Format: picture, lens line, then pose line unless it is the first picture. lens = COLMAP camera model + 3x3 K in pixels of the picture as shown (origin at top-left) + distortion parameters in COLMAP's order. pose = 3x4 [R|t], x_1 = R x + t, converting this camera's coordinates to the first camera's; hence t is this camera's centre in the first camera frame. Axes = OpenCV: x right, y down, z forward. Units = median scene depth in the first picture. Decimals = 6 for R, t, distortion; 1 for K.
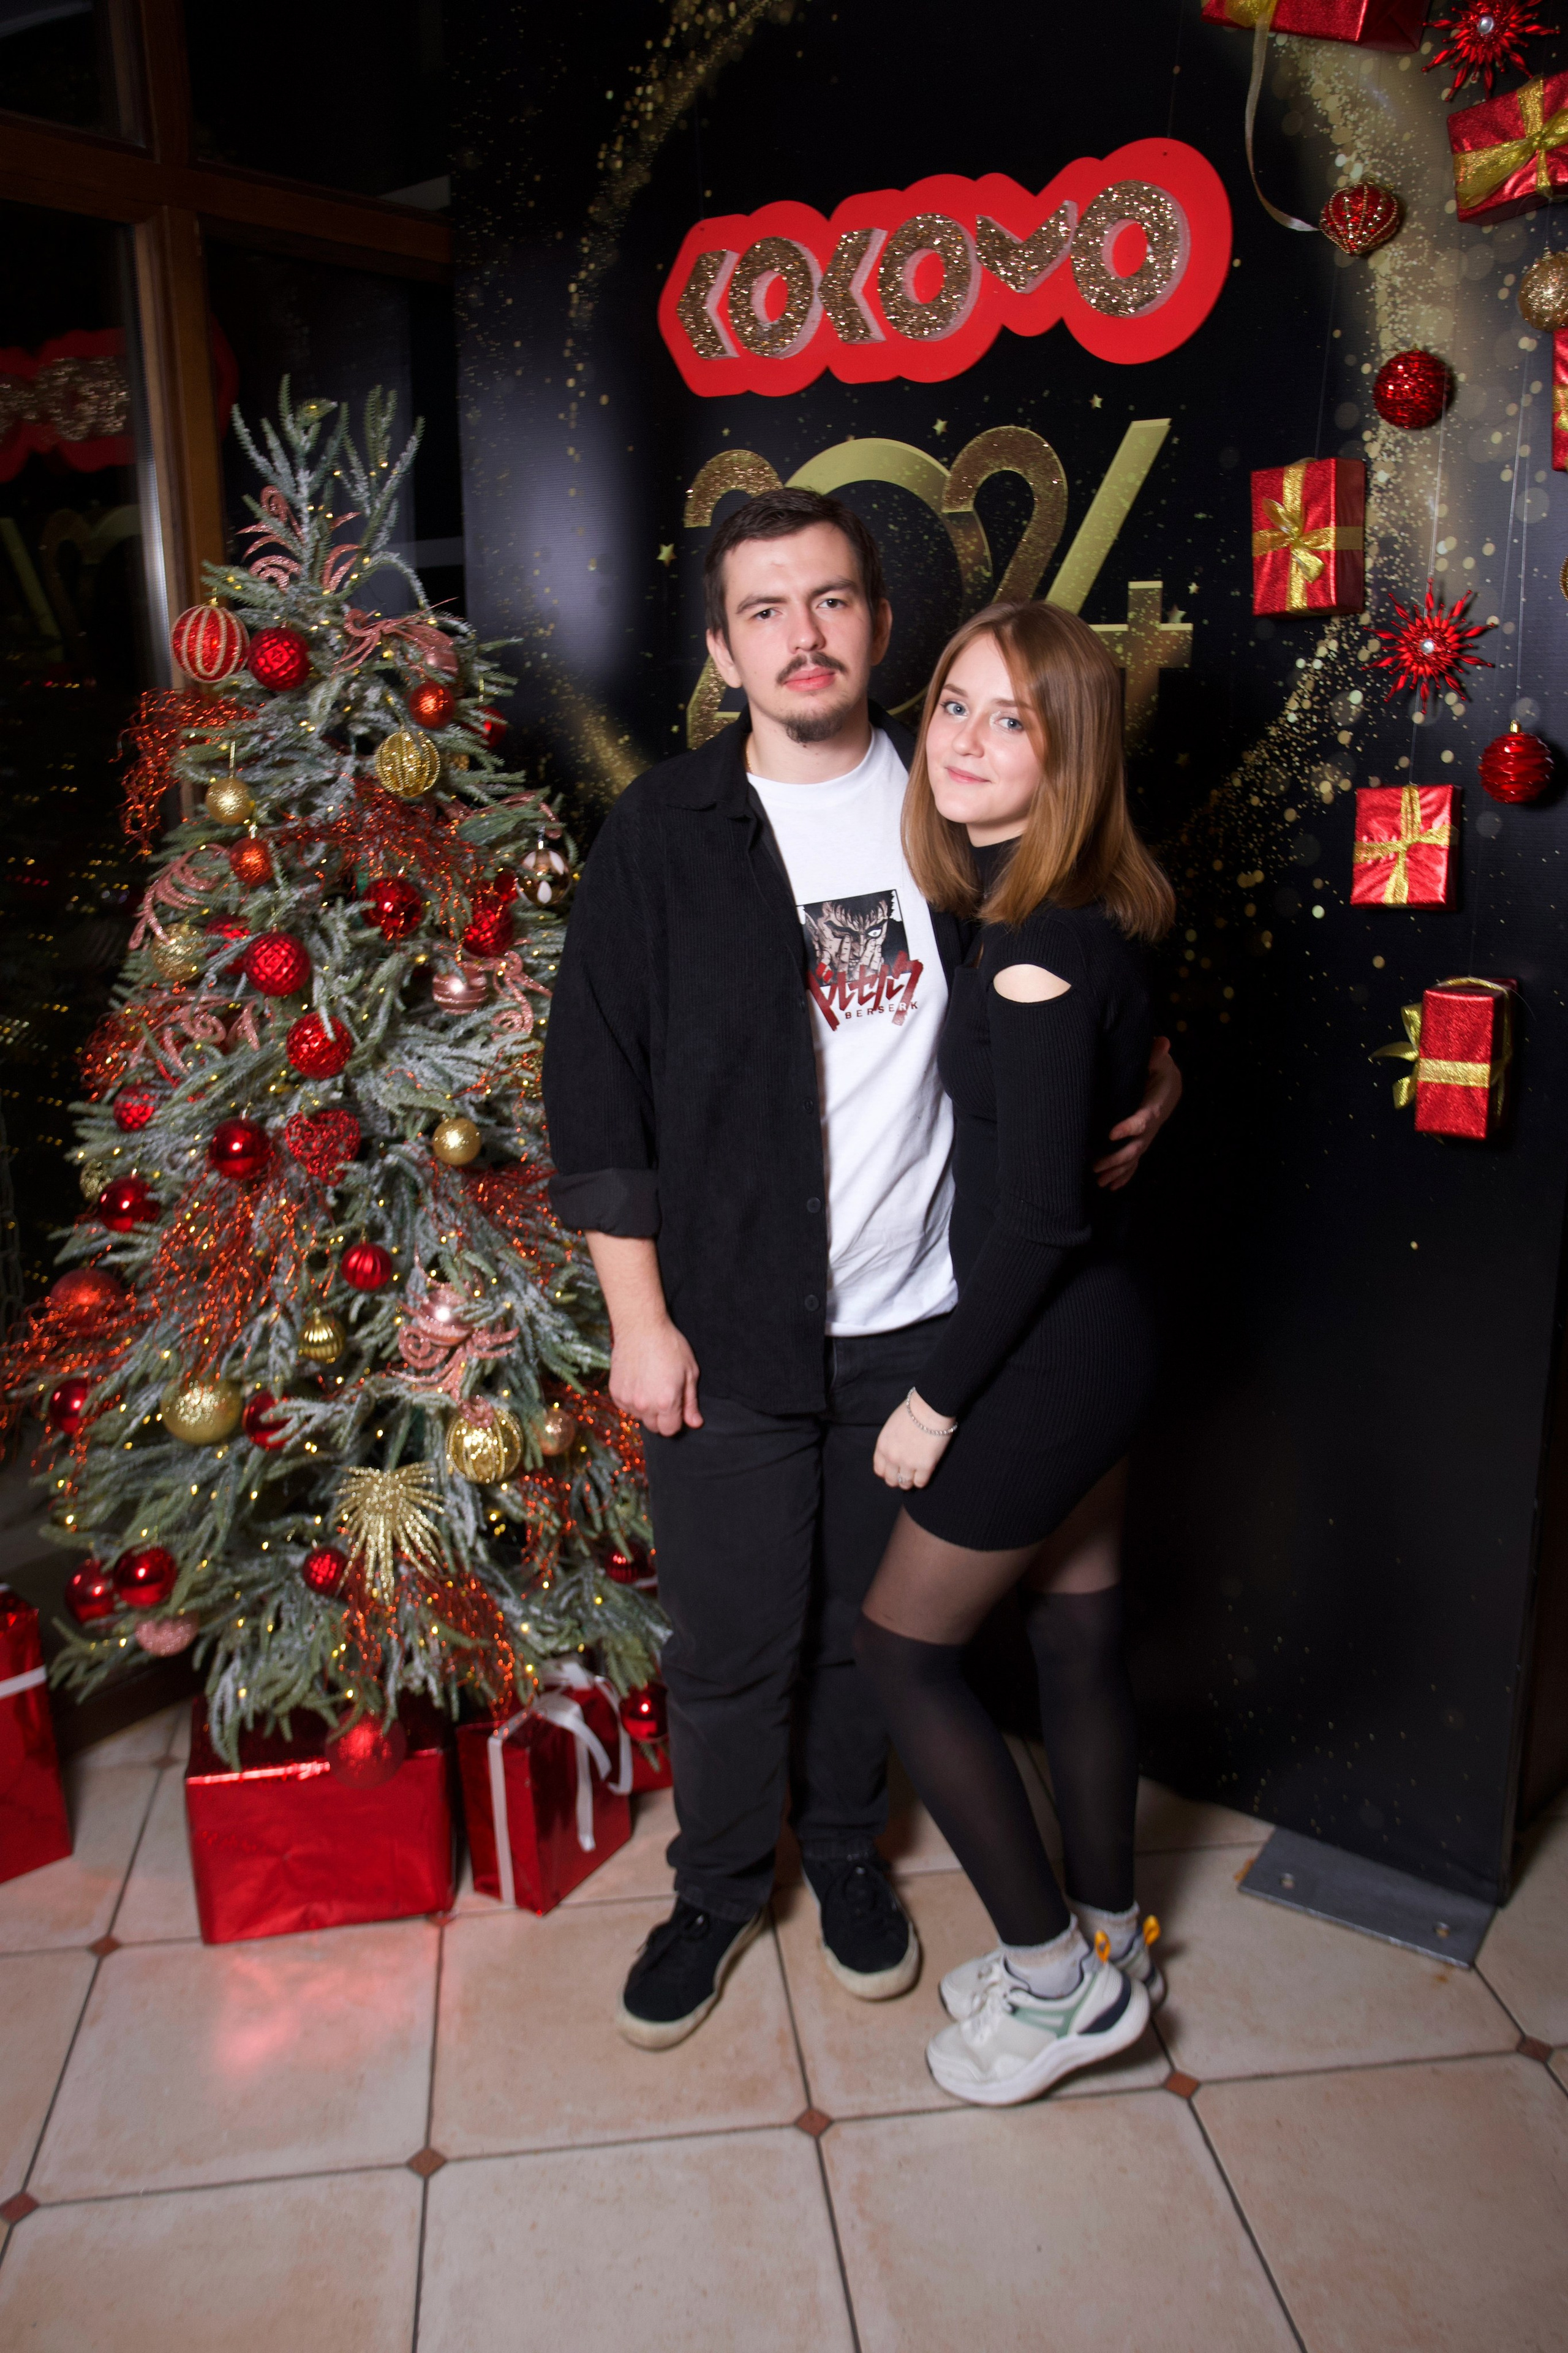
lens RADIAL K [[2236.8, 0, 734.1], [0, 2236.8, 1192.1], [0, 0, 1]] dist [0.068805, -0.063470]
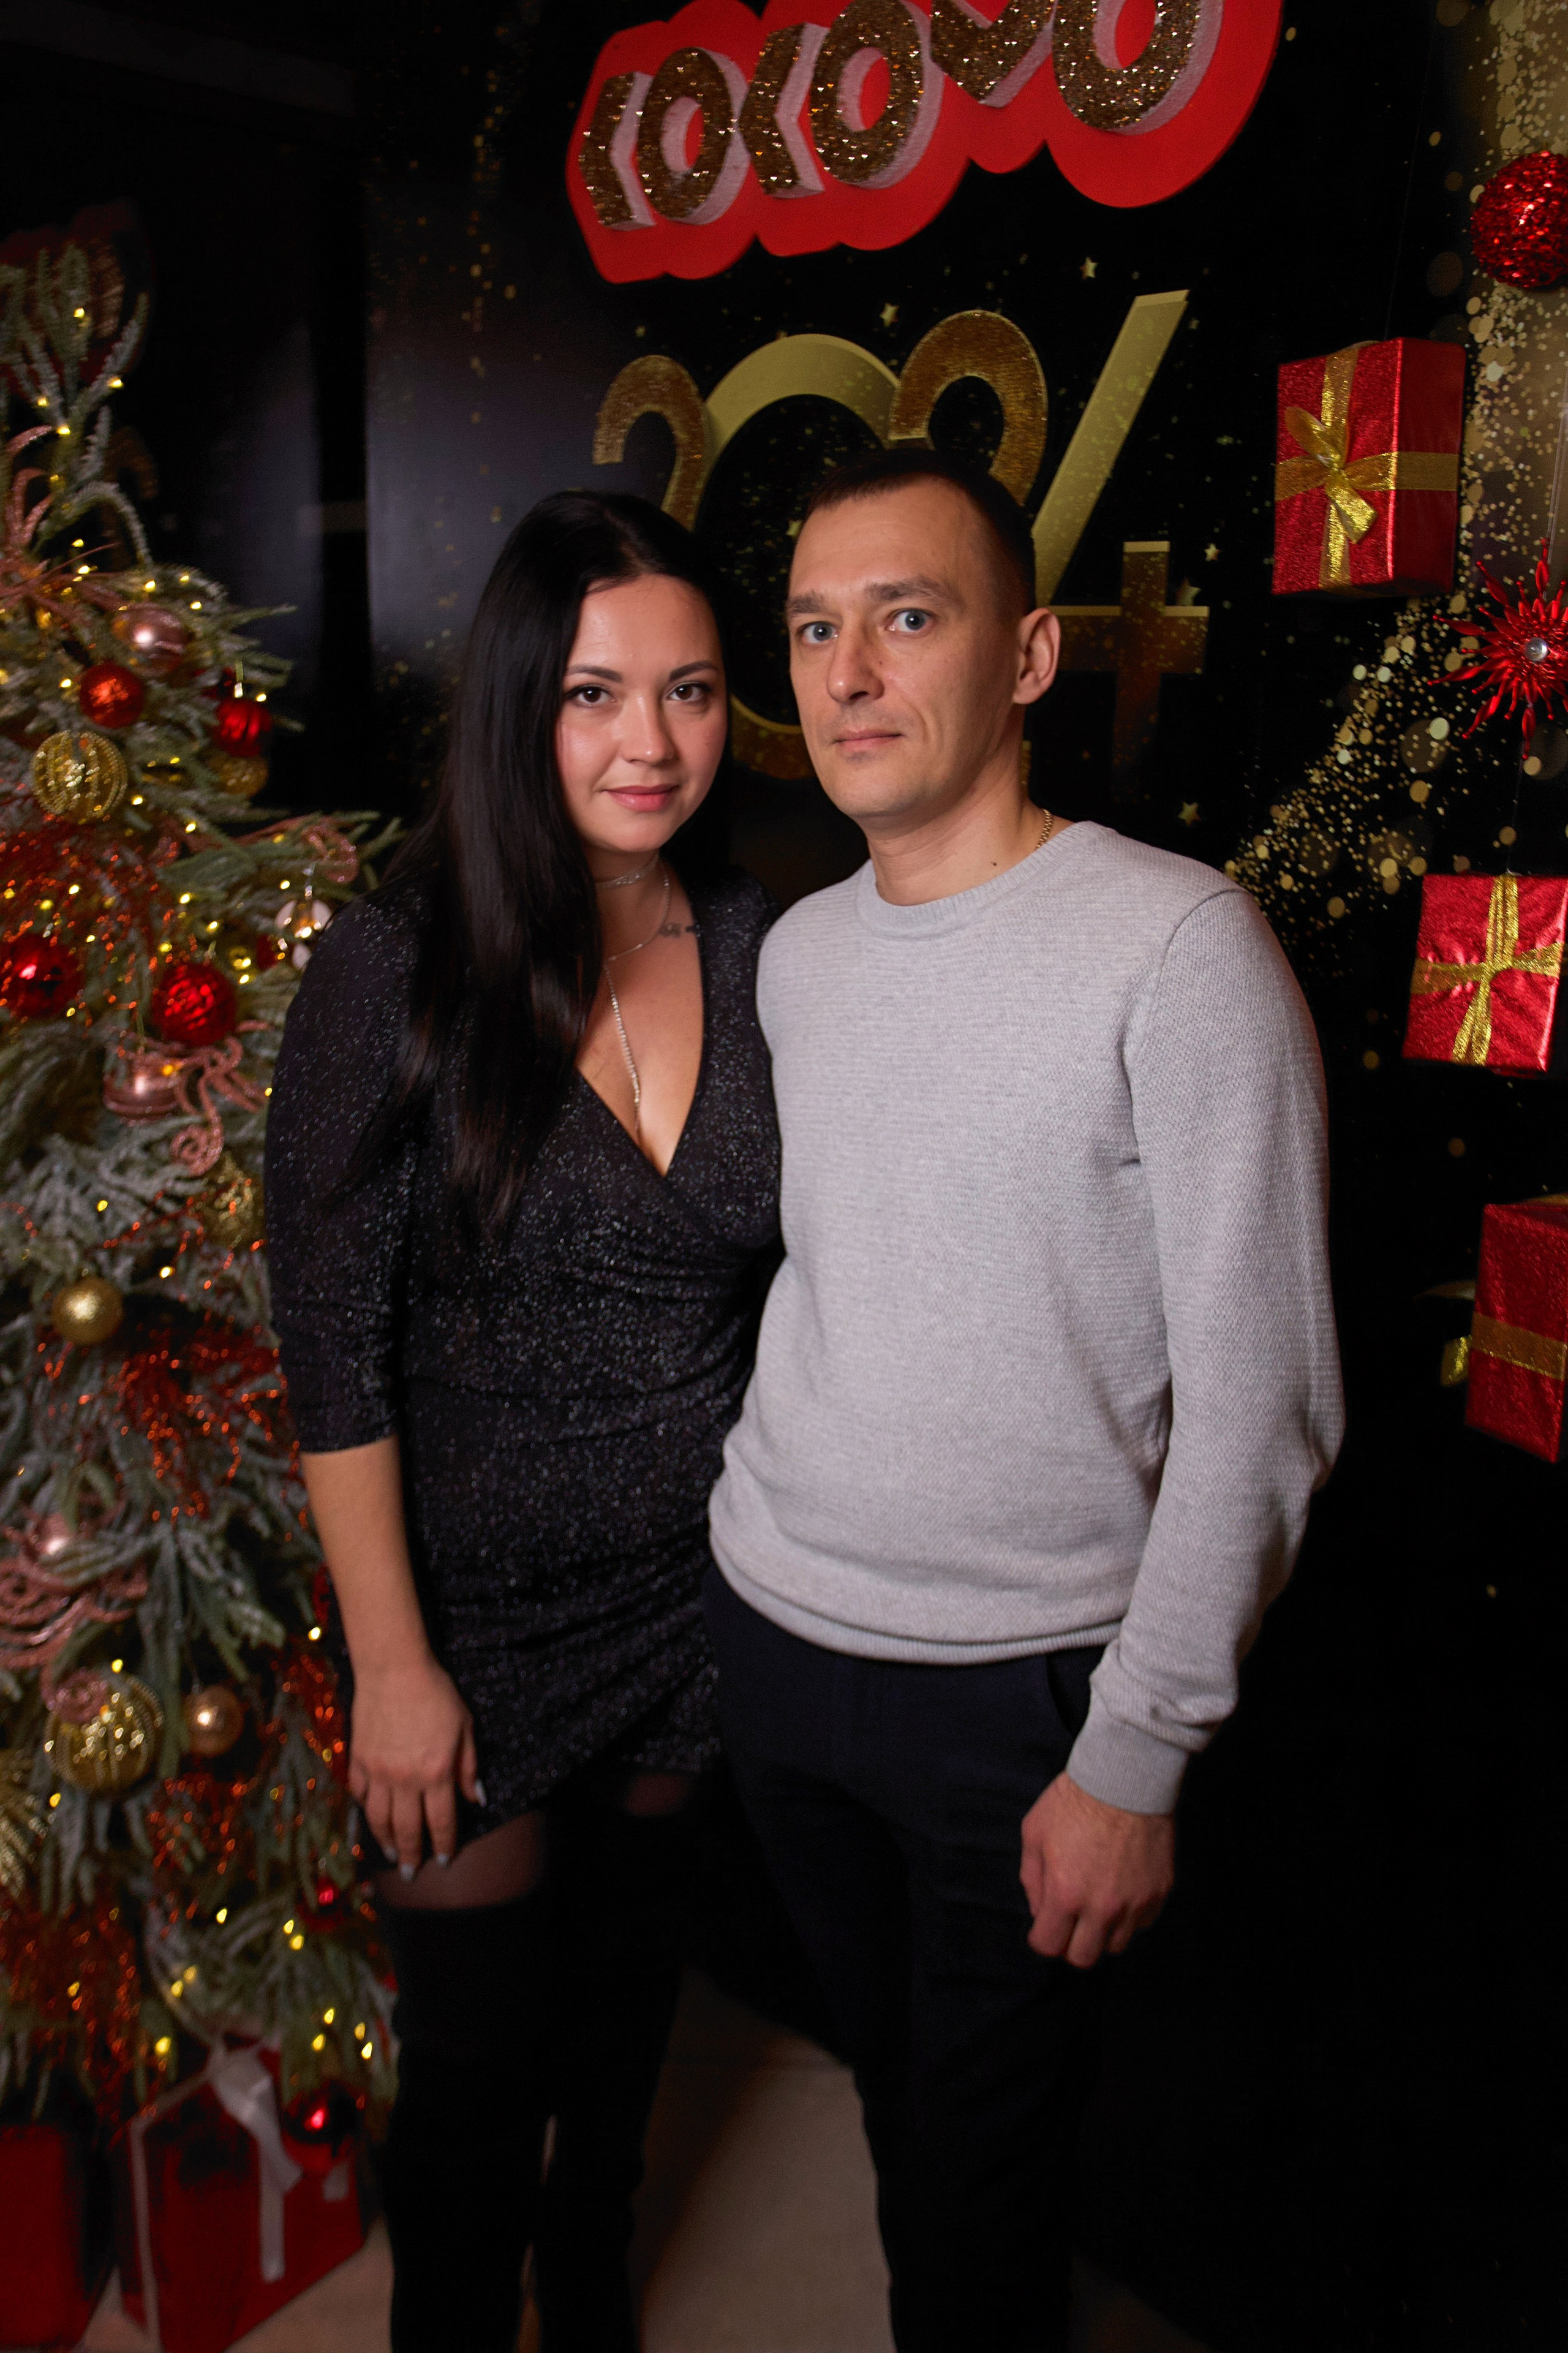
lens RADIAL K [[2131.6, 0, 762.0], [0, 2131.6, 1166.3], [0, 0, 1]] dist [0.050079, 0.003944]
pose [[0.980094, 0.071067, -0.185380, 0.210307], [-0.070146, 0.997470, 0.011529, -0.091334], [0.185731, 0.001704, 0.982599, 0.375792]]
